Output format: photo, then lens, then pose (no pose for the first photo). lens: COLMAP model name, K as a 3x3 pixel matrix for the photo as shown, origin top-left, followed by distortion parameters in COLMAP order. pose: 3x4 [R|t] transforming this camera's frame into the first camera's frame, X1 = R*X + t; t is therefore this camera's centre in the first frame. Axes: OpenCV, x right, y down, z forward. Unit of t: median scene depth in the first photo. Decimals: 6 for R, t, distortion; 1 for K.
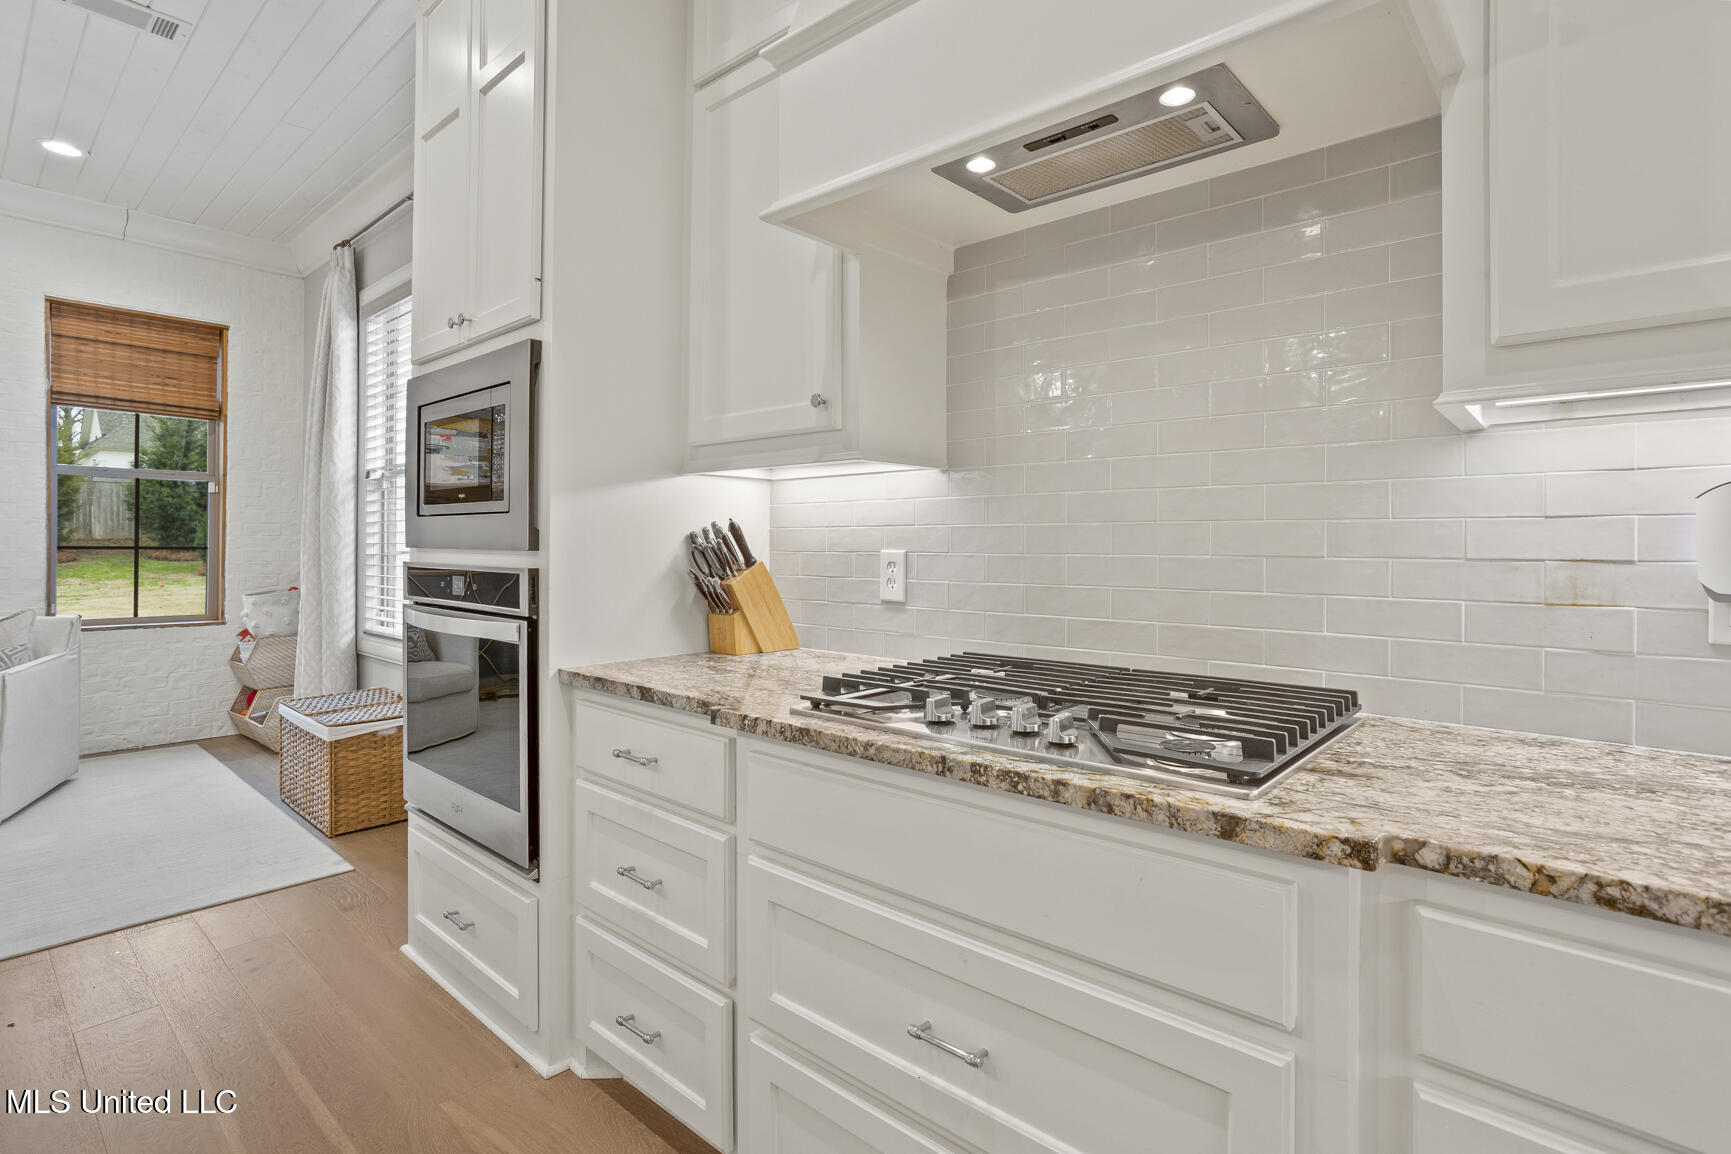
lens RADIAL K [[835.8, 0, 872.0], [0, 835.8, 566.5], [0, 0, 1]] dist [-0.052388, 0.033081]
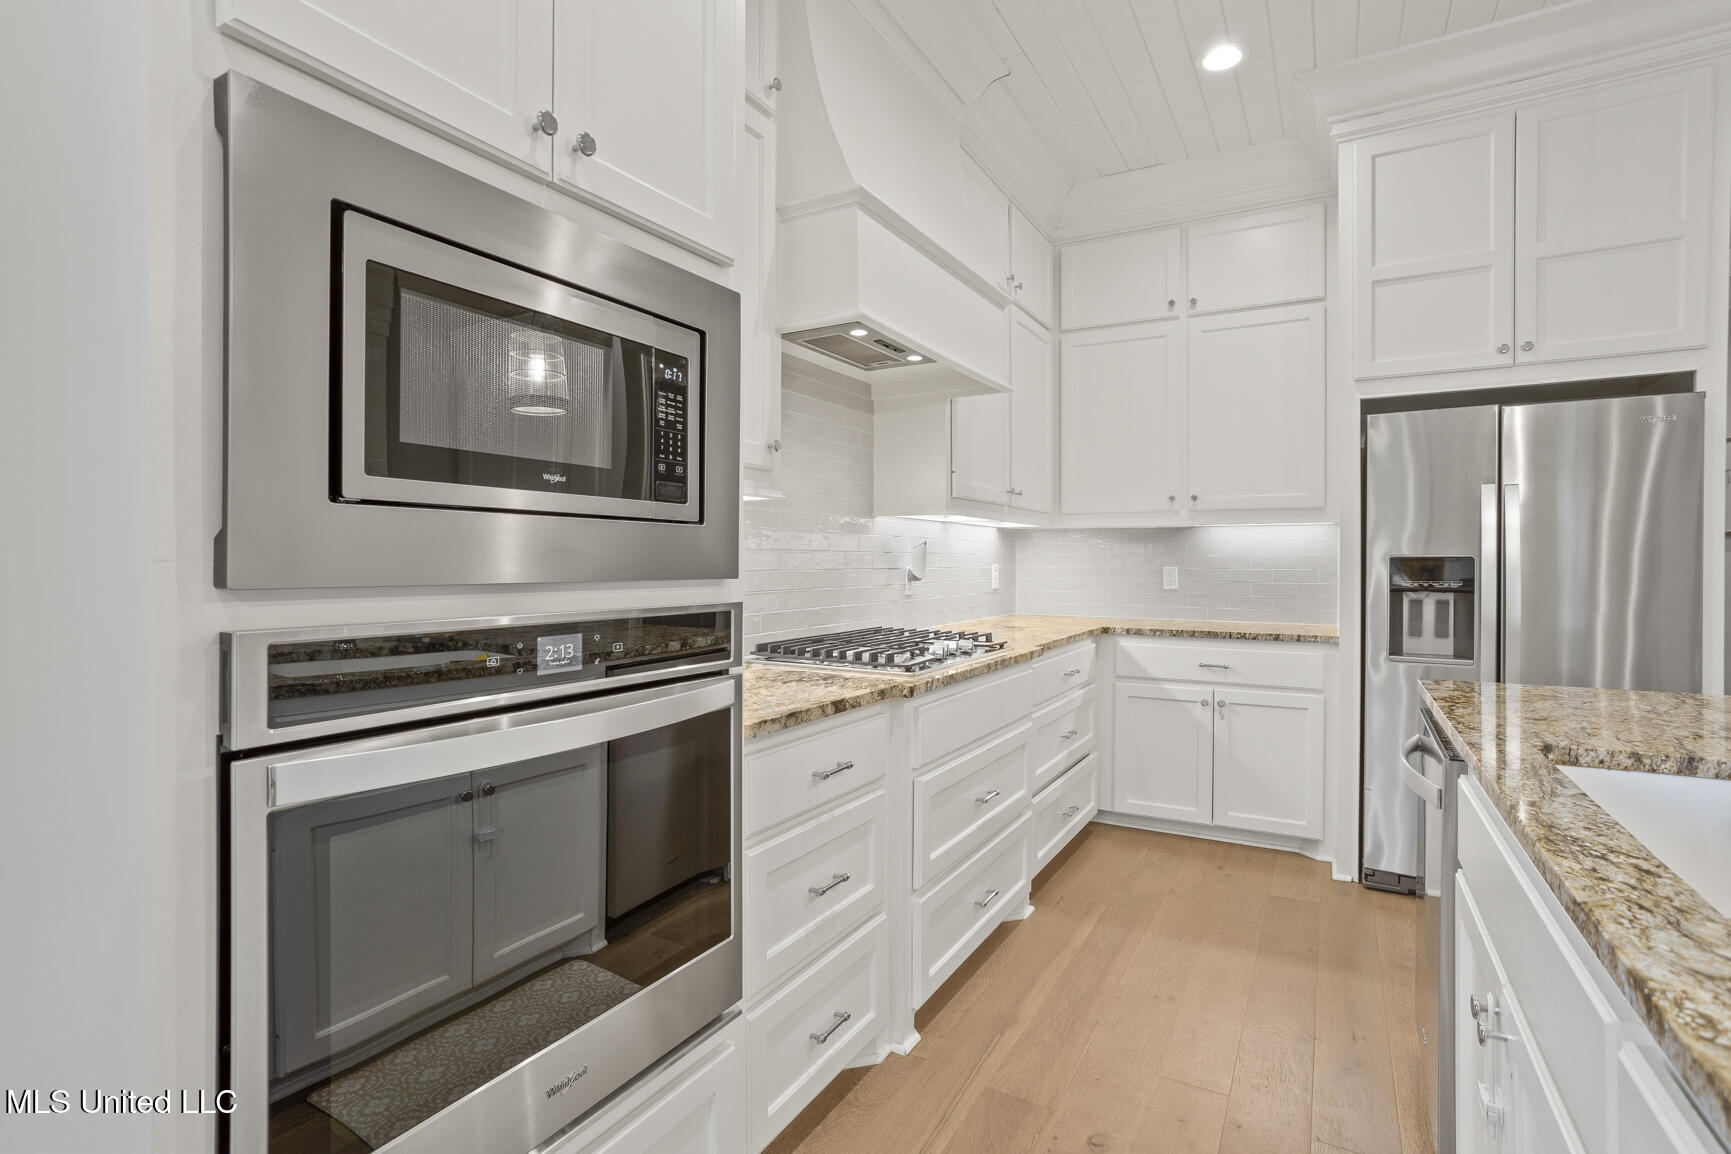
lens RADIAL K [[835.8, 0, 872.0], [0, 835.8, 566.5], [0, 0, 1]] dist [-0.052388, 0.033081]
pose [[-0.197433, -0.020831, 0.980095, -0.487306], [0.013129, 0.999628, 0.023891, -0.019711], [-0.980229, 0.017585, -0.197086, 0.423852]]
